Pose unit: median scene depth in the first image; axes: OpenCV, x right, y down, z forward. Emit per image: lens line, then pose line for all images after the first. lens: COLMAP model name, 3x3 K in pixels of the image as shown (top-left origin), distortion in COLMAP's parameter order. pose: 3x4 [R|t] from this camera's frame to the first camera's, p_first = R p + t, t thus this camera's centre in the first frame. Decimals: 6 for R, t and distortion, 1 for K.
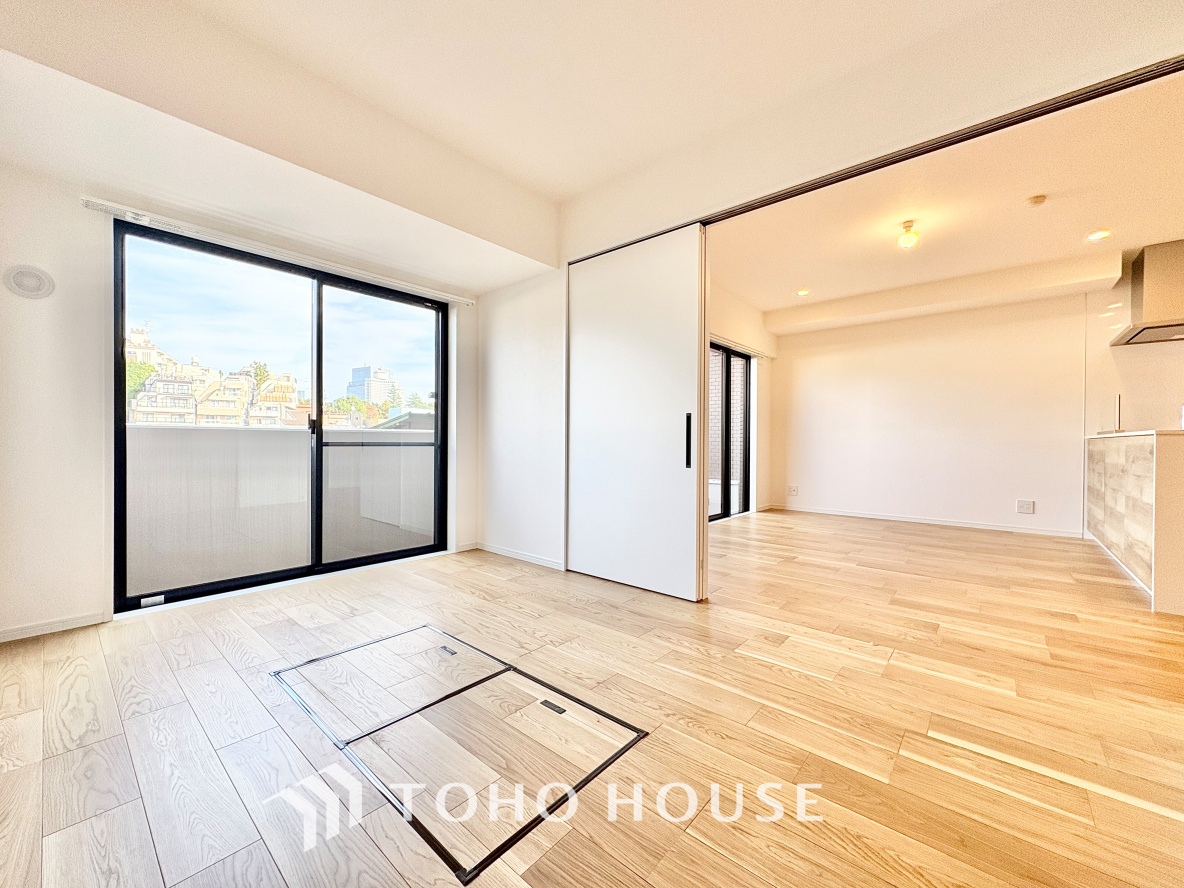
lens RADIAL K [[470.0, 0, 591.7], [0, 470.0, 444.6], [0, 0, 1]] dist [-0.001040, 0.000172]
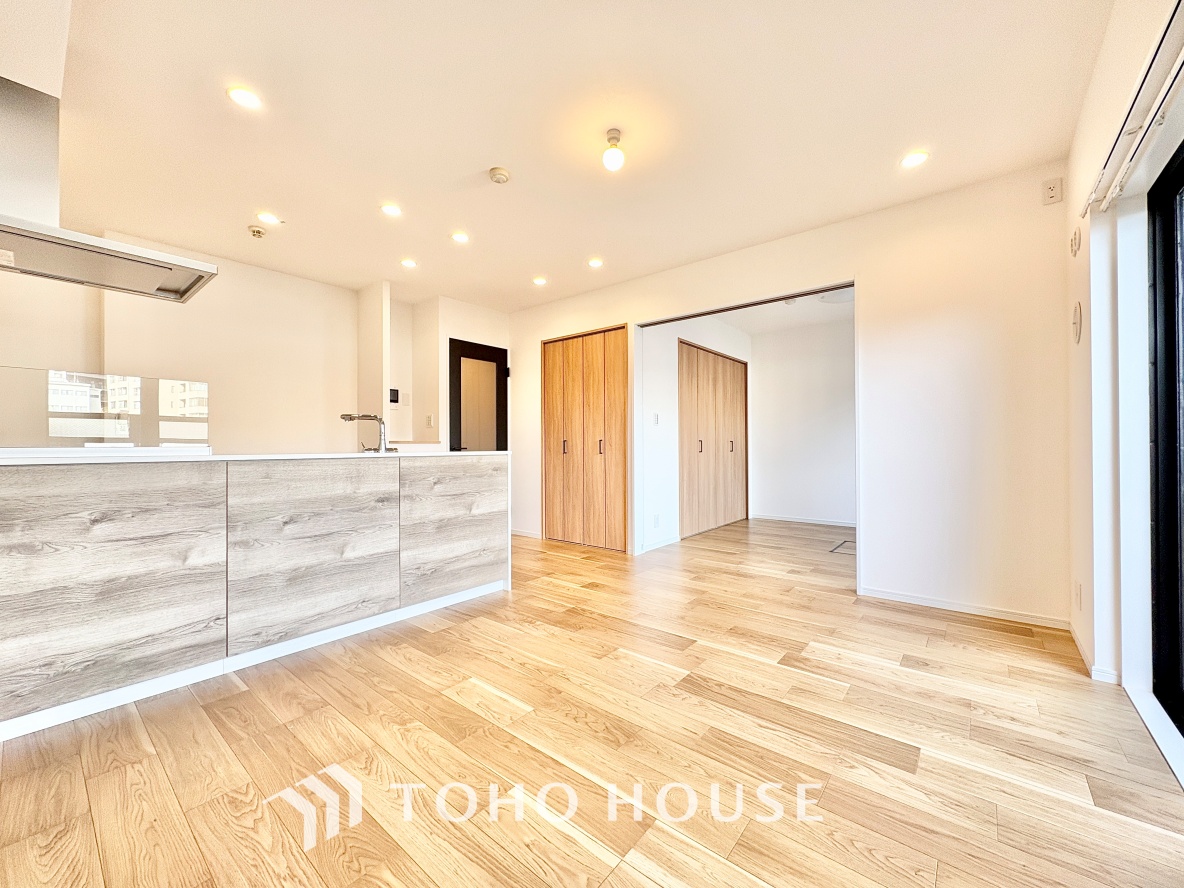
lens RADIAL K [[470.0, 0, 591.7], [0, 470.0, 444.6], [0, 0, 1]] dist [-0.001040, 0.000172]
pose [[-0.999686, 0.000461, -0.025060, 0.683629], [0.000412, 0.999998, 0.001973, -0.035357], [0.025061, 0.001962, -0.999684, 1.571456]]
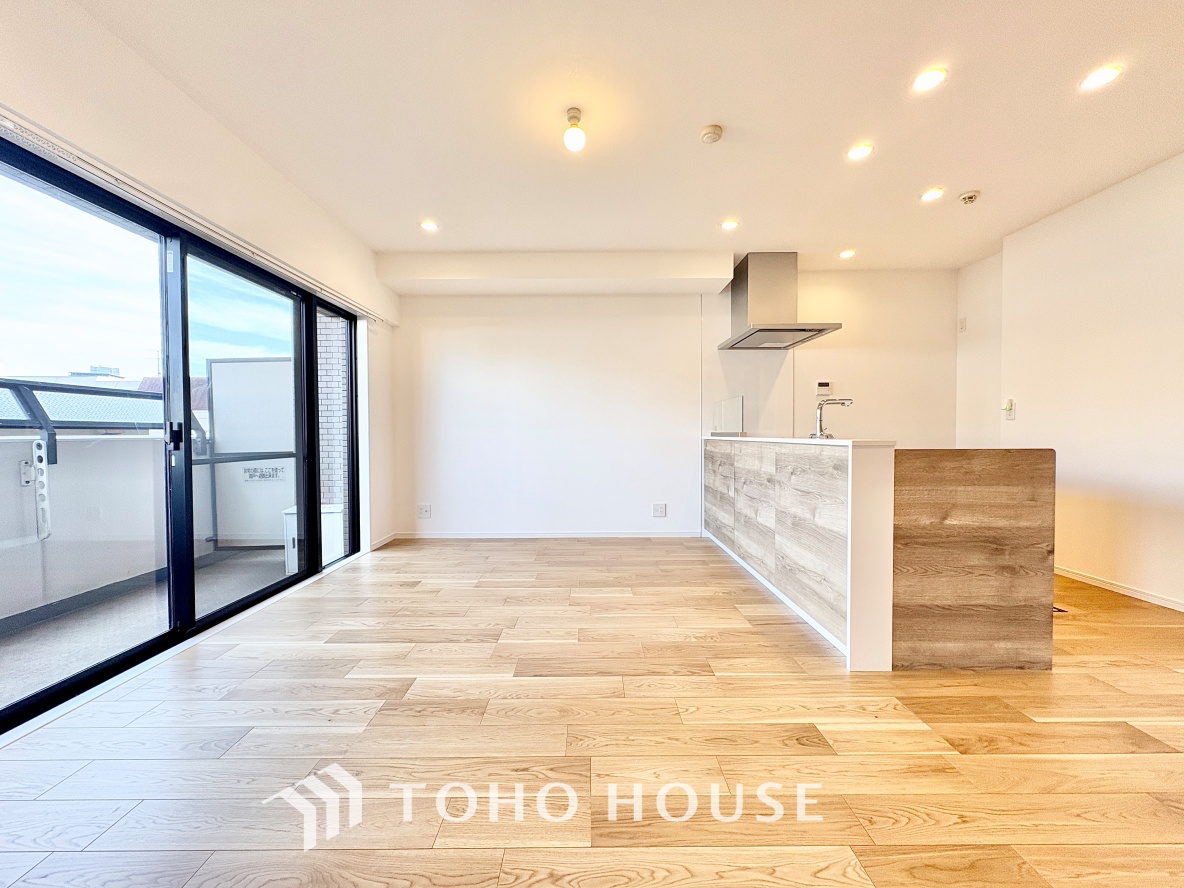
lens RADIAL K [[470.0, 0, 591.7], [0, 470.0, 444.6], [0, 0, 1]] dist [-0.001040, 0.000172]
pose [[0.754353, -0.023403, 0.656052, 0.248491], [0.011704, 0.999685, 0.022204, -0.031633], [-0.656365, -0.009071, 0.754389, 0.473180]]
